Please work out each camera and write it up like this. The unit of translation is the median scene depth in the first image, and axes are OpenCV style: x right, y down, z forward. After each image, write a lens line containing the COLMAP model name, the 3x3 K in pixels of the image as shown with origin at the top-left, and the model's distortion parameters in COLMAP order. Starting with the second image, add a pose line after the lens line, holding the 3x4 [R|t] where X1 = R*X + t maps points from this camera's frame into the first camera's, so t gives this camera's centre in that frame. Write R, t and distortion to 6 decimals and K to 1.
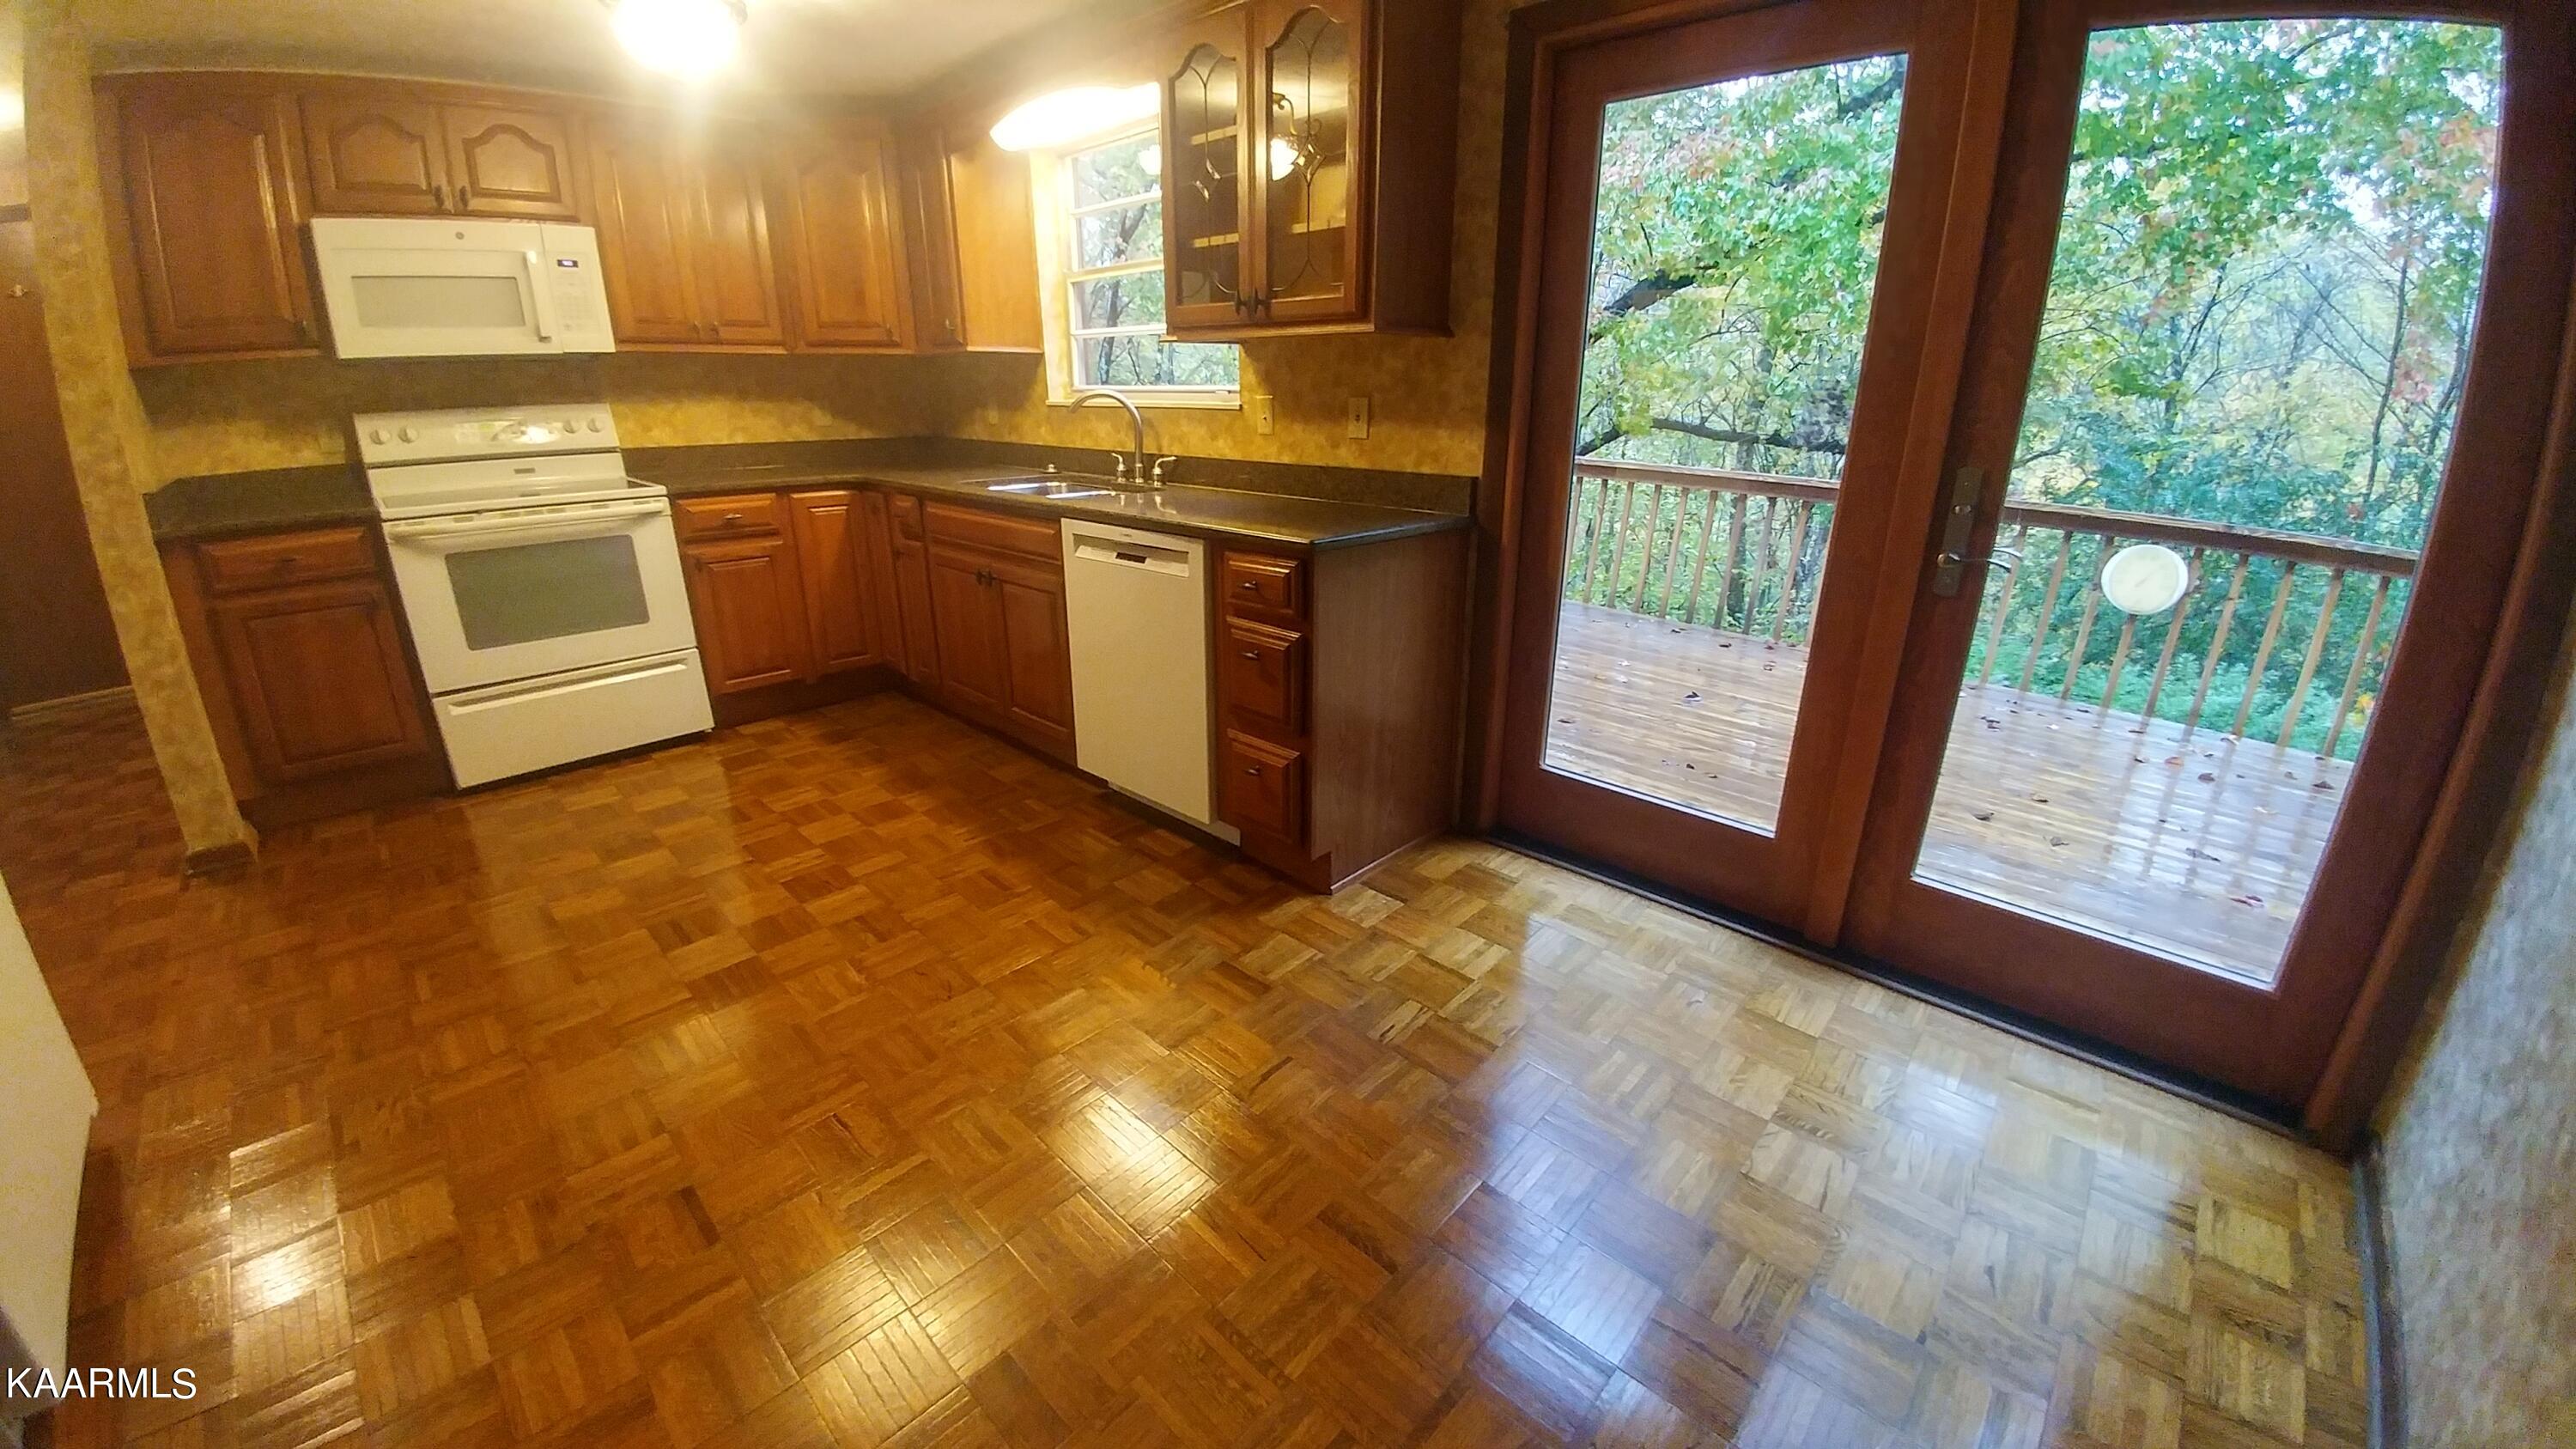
lens RADIAL K [[927.4, 0, 1282.7], [0, 927.4, 702.1], [0, 0, 1]] dist [-0.025401, -0.013544]
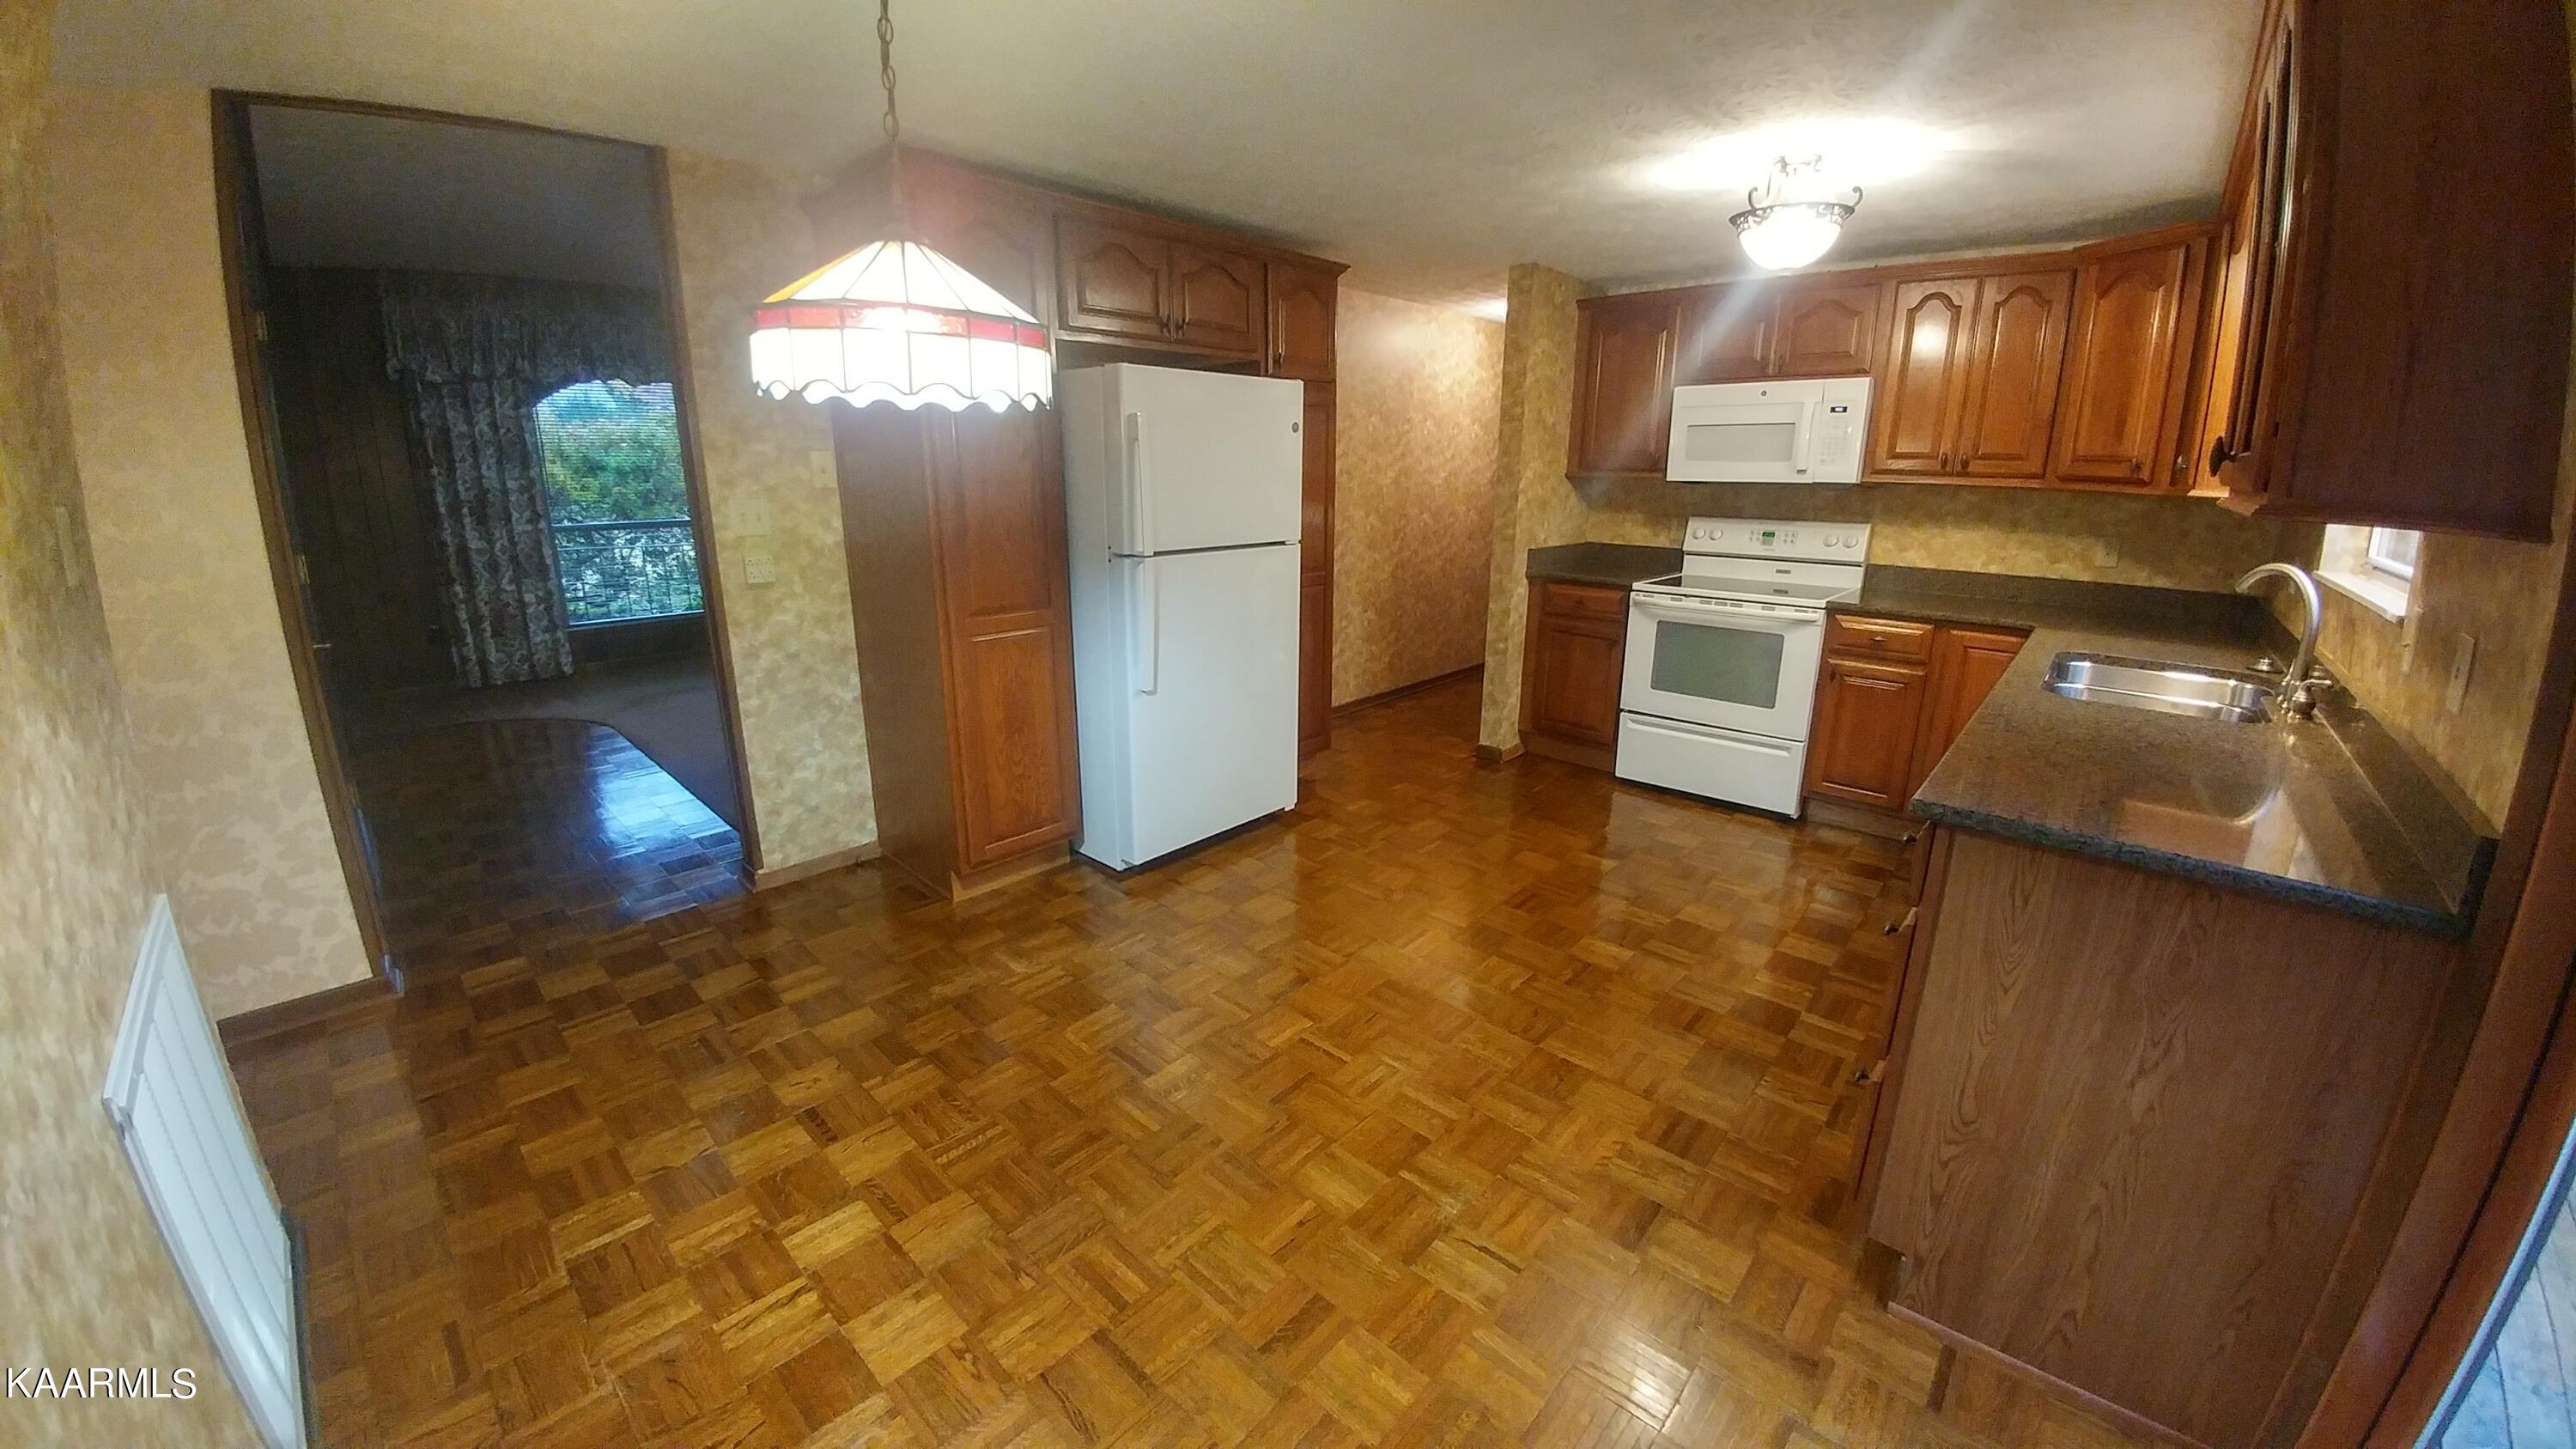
lens RADIAL K [[927.4, 0, 1282.7], [0, 927.4, 702.1], [0, 0, 1]] dist [-0.025401, -0.013544]
pose [[0.017793, 0.243388, -0.969766, 0.505276], [-0.326257, 0.918242, 0.224471, -0.180072], [0.945114, 0.312399, 0.095746, 0.338299]]
